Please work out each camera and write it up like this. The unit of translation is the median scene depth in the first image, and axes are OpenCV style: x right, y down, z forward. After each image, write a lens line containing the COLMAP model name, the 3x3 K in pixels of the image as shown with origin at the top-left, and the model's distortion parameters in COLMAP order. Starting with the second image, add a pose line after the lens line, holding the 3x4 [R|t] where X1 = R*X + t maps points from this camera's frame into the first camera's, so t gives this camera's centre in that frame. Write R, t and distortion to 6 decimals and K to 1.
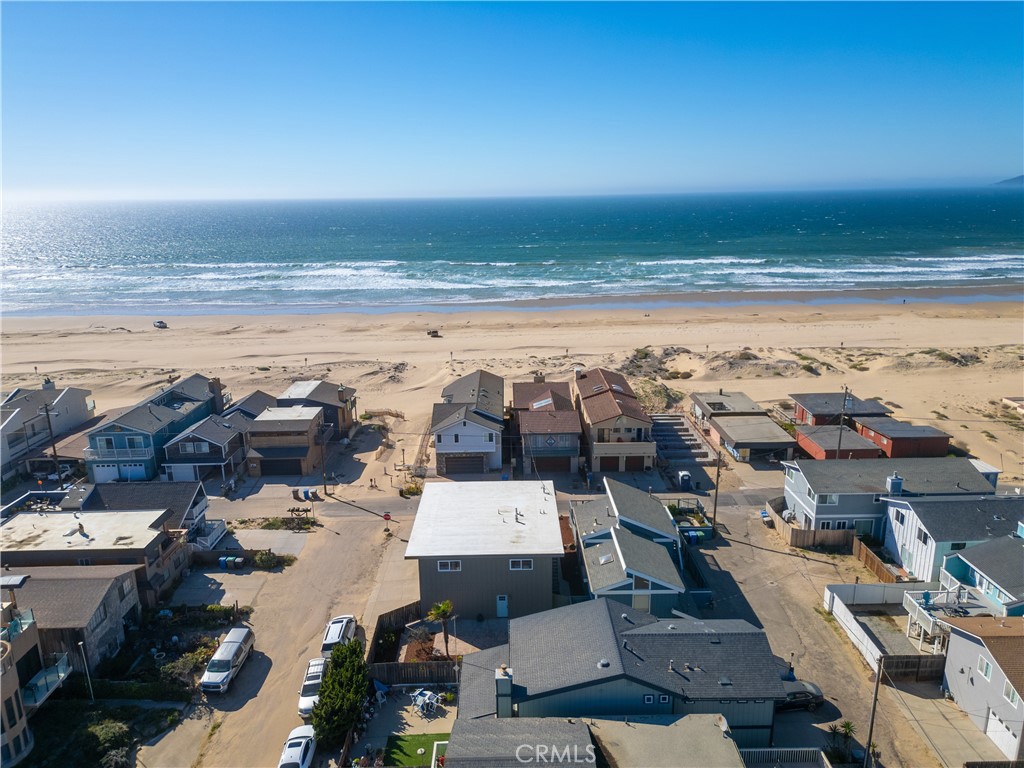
lens RADIAL K [[716.7, 0, 512.0], [0, 716.7, 384.0], [0, 0, 1]] dist [0.098442, -0.108088]
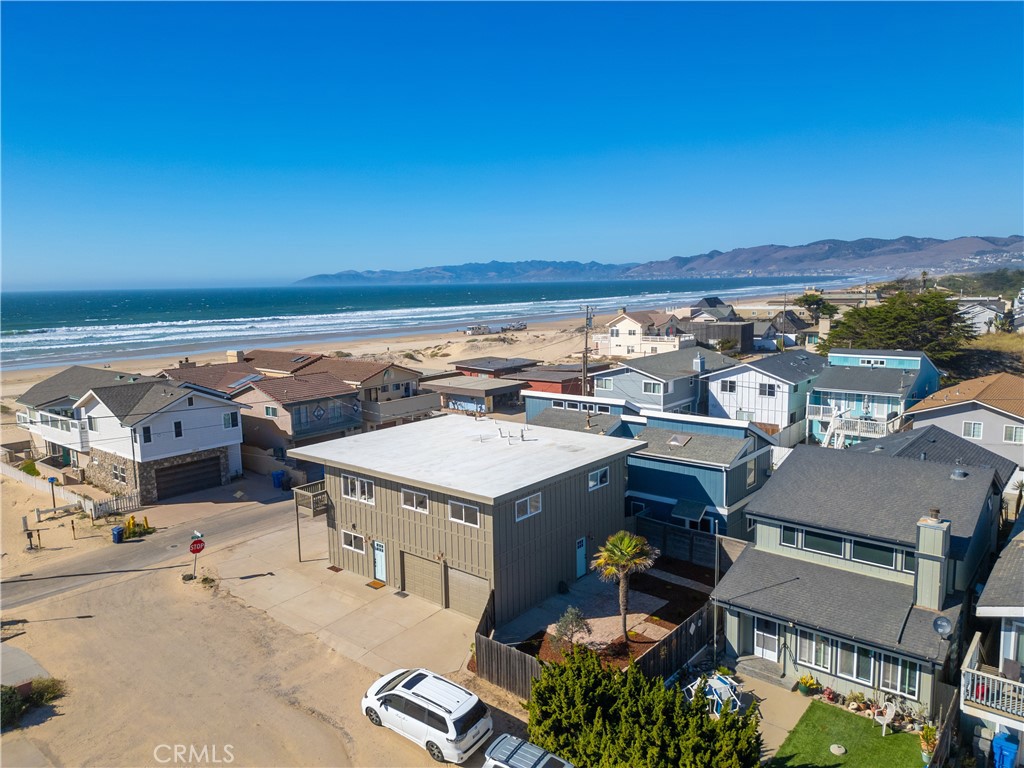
lens RADIAL K [[716.7, 0, 512.0], [0, 716.7, 384.0], [0, 0, 1]] dist [0.098442, -0.108088]
pose [[0.650456, -0.107887, 0.751843, -0.333566], [0.206004, 0.977816, -0.037911, 0.116036], [-0.731074, 0.179542, 0.658251, 0.409143]]
